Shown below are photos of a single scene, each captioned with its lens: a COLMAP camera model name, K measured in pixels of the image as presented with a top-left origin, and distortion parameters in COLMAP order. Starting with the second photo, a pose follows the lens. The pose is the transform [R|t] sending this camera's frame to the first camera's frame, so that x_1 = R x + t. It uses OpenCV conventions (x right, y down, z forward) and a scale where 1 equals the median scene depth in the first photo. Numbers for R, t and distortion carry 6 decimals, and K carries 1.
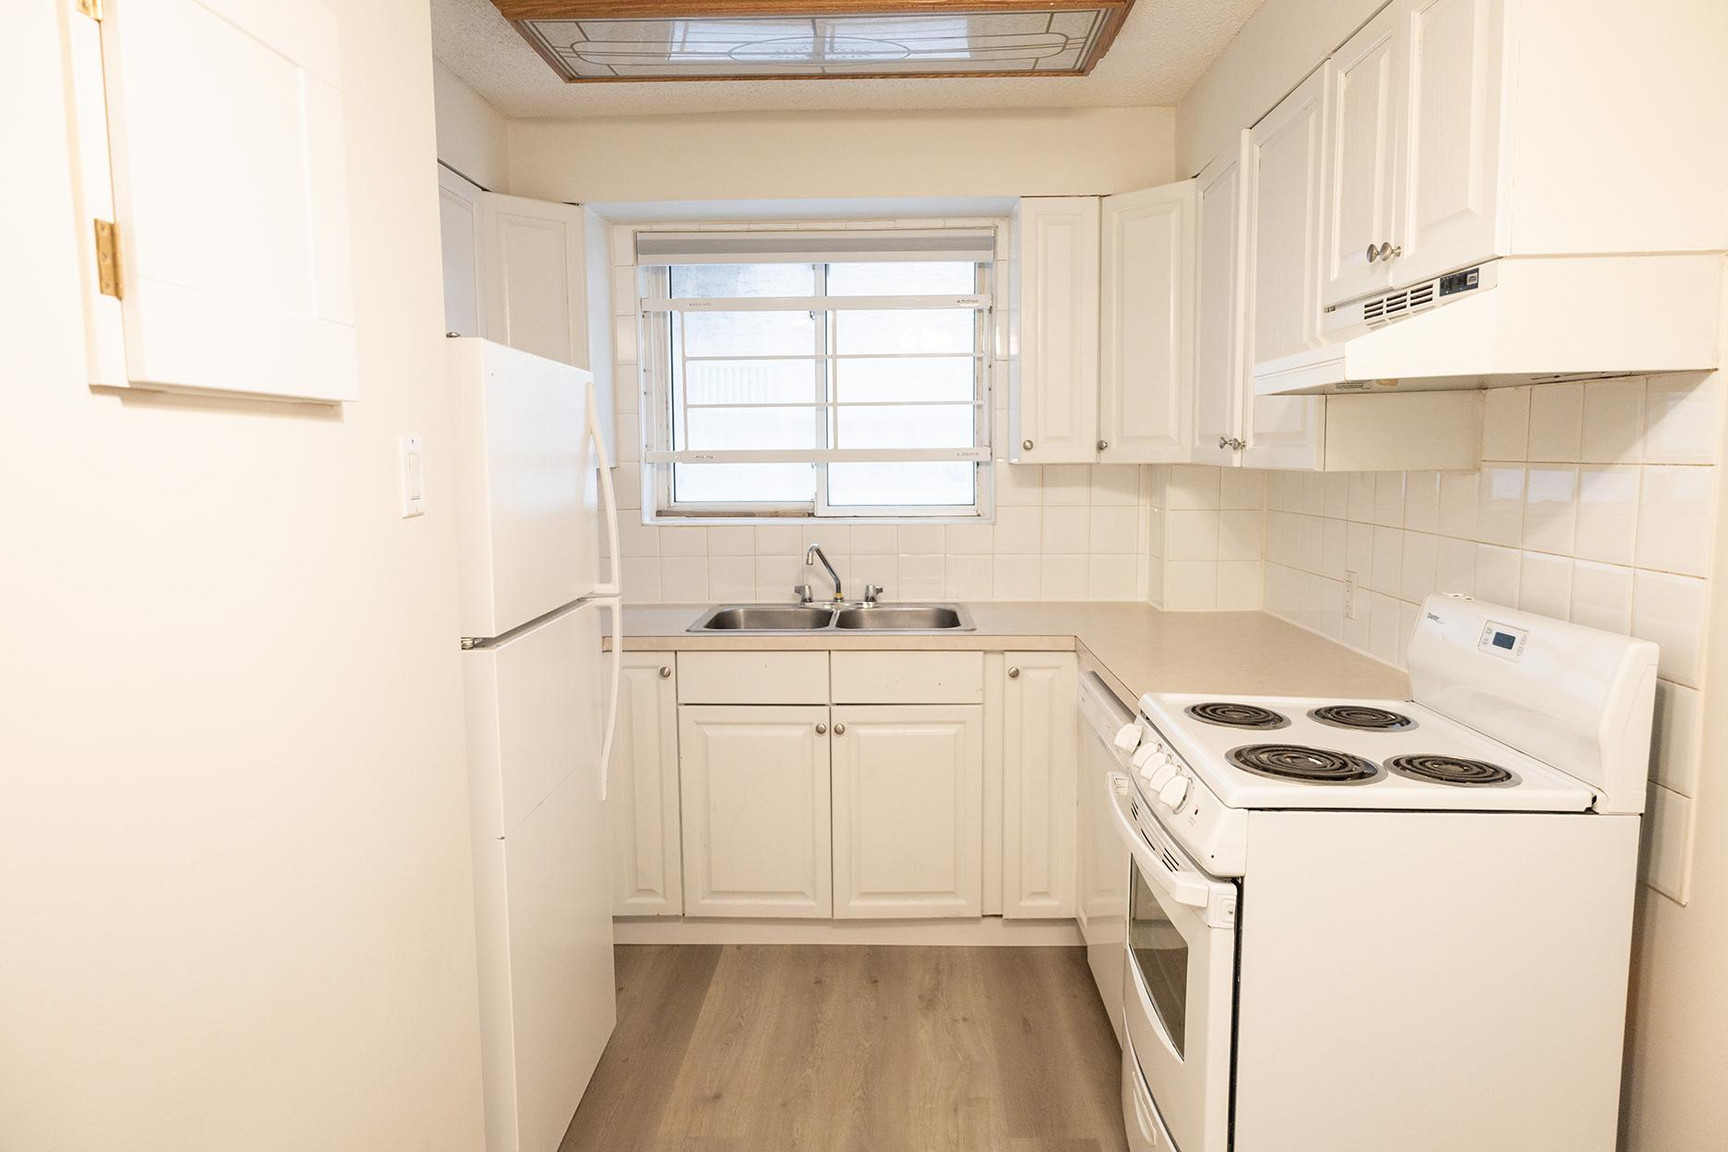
lens RADIAL K [[1110.6, 0, 869.6], [0, 1110.6, 577.5], [0, 0, 1]] dist [-0.009792, -0.001511]
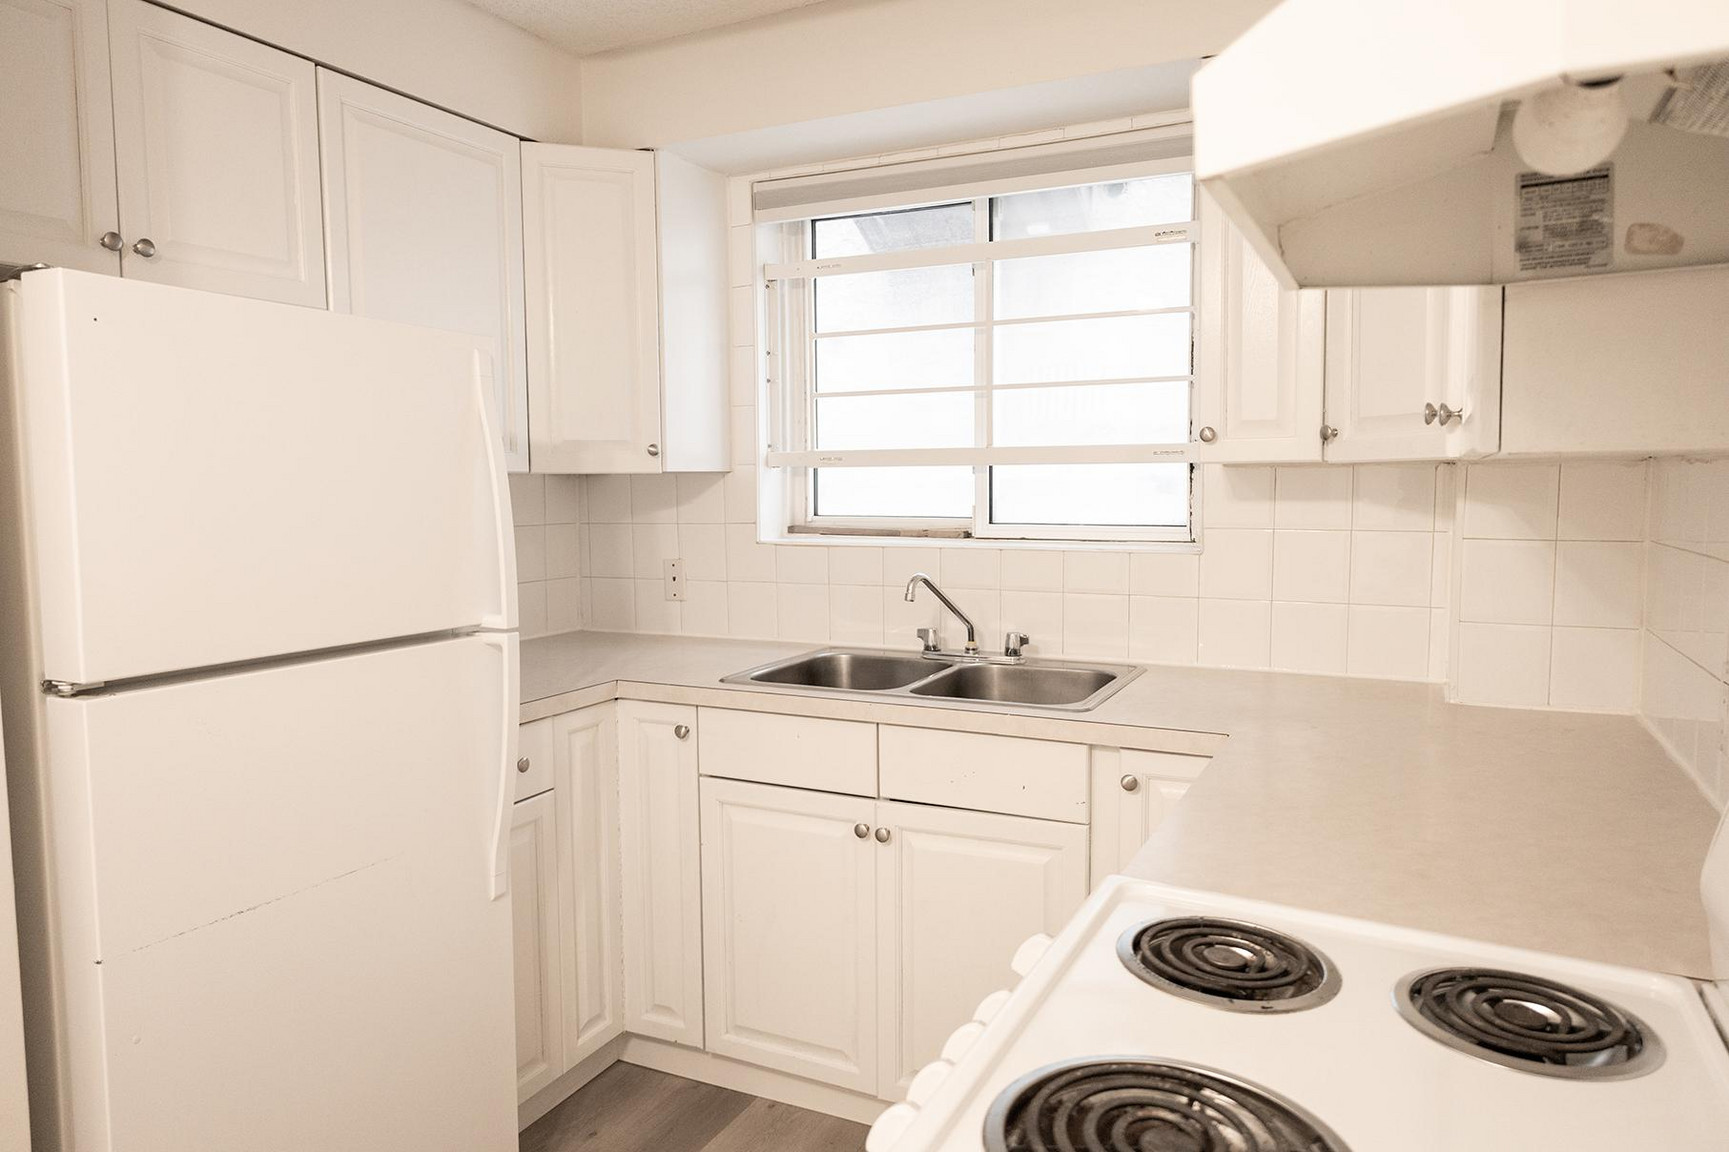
lens RADIAL K [[1159.4, 0, 864.5], [0, 1159.4, 576.0], [0, 0, 1]] dist [-0.007394, -0.000342]
pose [[0.907899, 0.036026, -0.417638, 0.228003], [-0.045943, 0.998850, -0.013713, -0.015476], [0.416663, 0.031638, 0.908510, 0.271327]]
